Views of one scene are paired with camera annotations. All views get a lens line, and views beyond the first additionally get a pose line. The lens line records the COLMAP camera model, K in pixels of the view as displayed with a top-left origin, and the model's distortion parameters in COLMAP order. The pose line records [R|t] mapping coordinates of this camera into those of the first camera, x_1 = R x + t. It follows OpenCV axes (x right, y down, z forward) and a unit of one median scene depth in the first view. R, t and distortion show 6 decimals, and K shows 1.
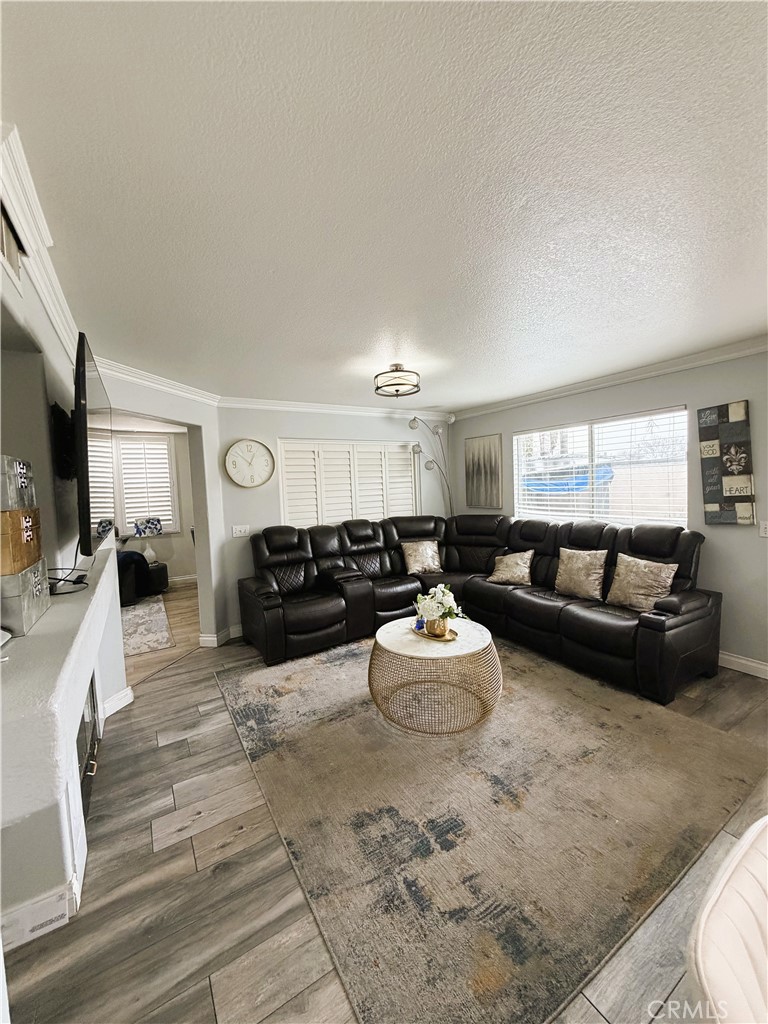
lens RADIAL K [[407.7, 0, 384.6], [0, 407.7, 508.3], [0, 0, 1]] dist [-0.000576, 0.000102]
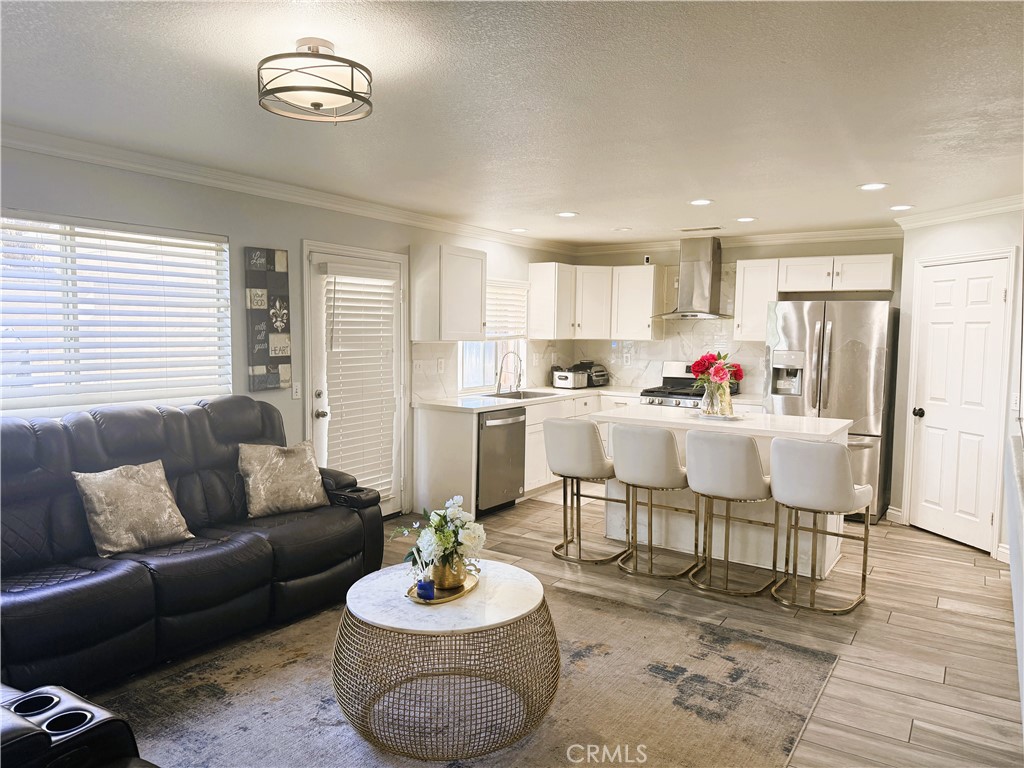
lens RADIAL K [[717.6, 0, 515.8], [0, 717.6, 385.8], [0, 0, 1]] dist [0.072281, -0.081380]
pose [[-0.430834, -0.035730, 0.901724, -0.770943], [0.052184, 0.996557, 0.064421, -0.040576], [-0.900921, 0.074810, -0.427486, 1.215695]]
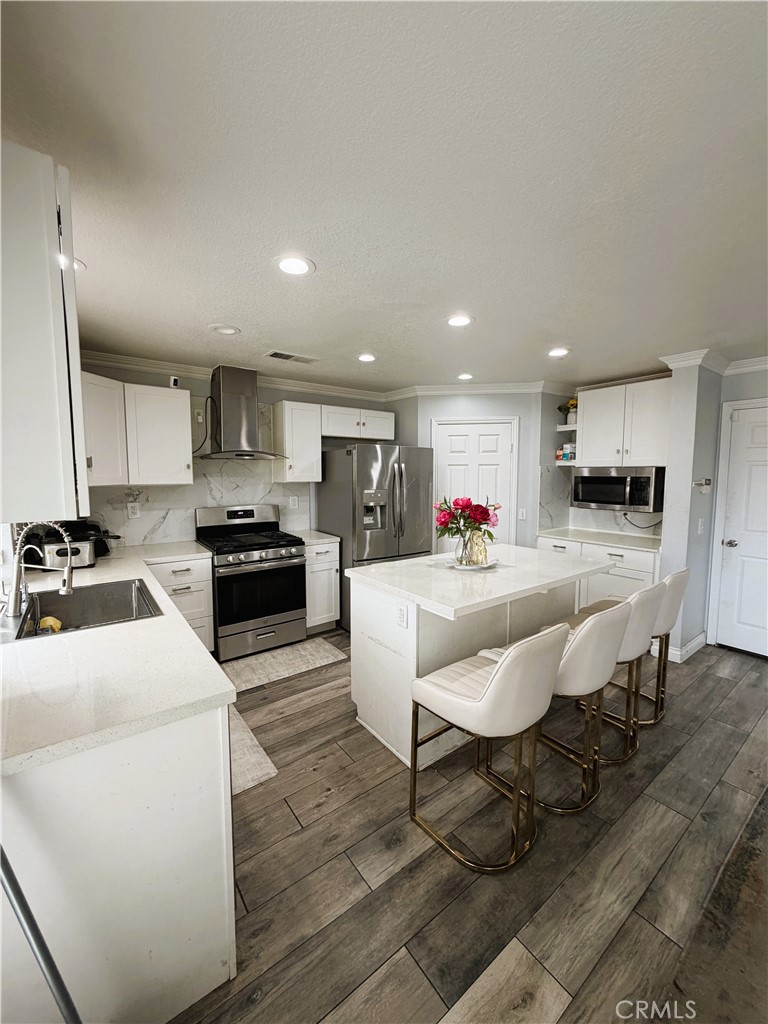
lens RADIAL K [[407.7, 0, 384.6], [0, 407.7, 508.3], [0, 0, 1]] dist [-0.000576, 0.000102]
pose [[-0.994828, 0.048923, -0.089013, 0.806994], [0.035777, 0.988974, 0.143705, -0.090161], [0.095062, 0.139777, -0.985609, 0.905399]]
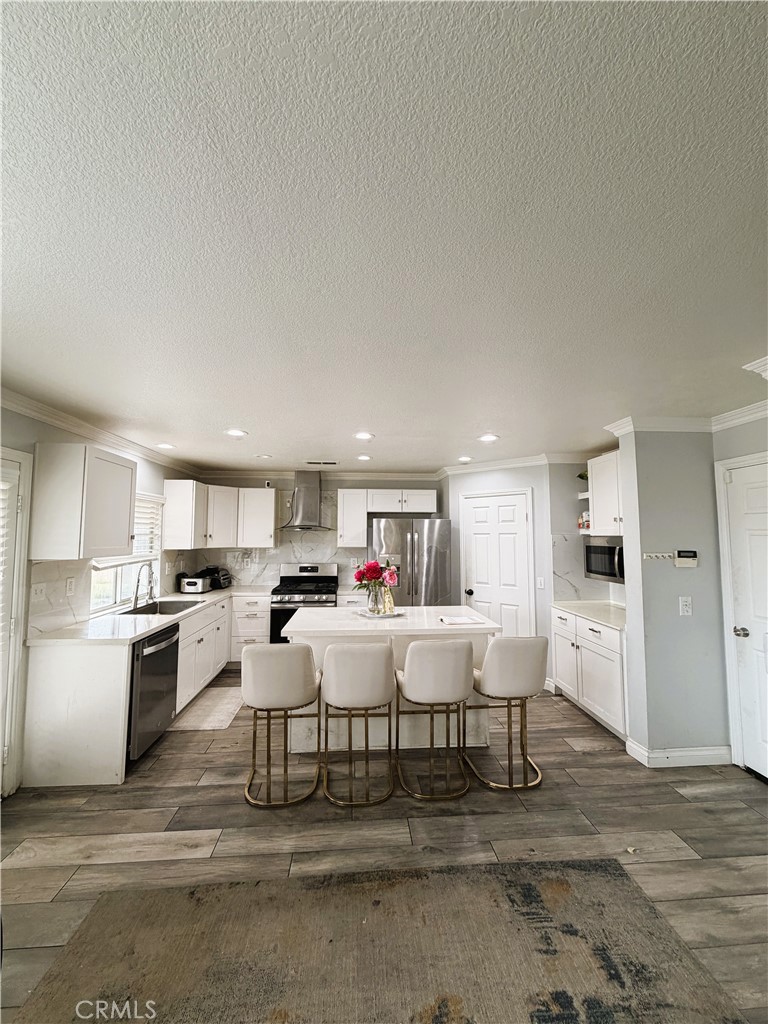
lens RADIAL K [[407.7, 0, 384.6], [0, 407.7, 508.3], [0, 0, 1]] dist [-0.000576, 0.000102]
pose [[-0.888434, 0.071665, 0.453376, 0.017391], [0.059691, 0.997387, -0.040686, -0.081799], [-0.455107, -0.009084, -0.890390, 1.068033]]
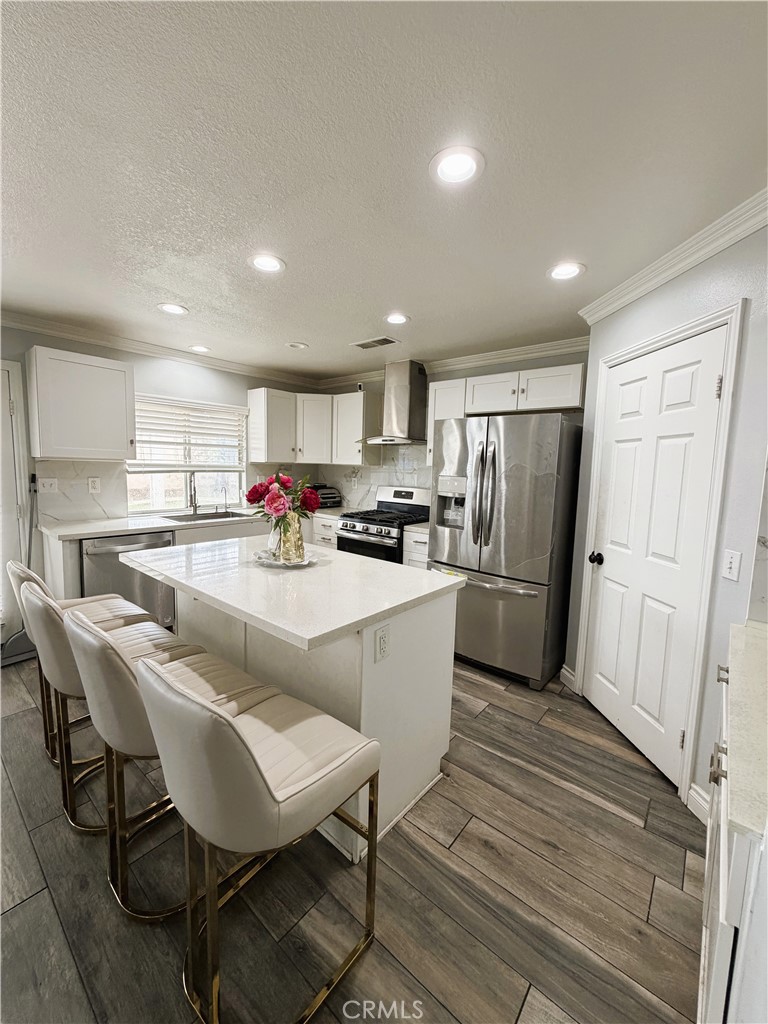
lens RADIAL K [[407.7, 0, 384.6], [0, 407.7, 508.3], [0, 0, 1]] dist [-0.000576, 0.000102]
pose [[-0.319809, -0.067092, 0.945104, -0.154353], [0.034039, 0.996032, 0.082225, 0.021933], [-0.946870, 0.058467, -0.316256, 0.133158]]
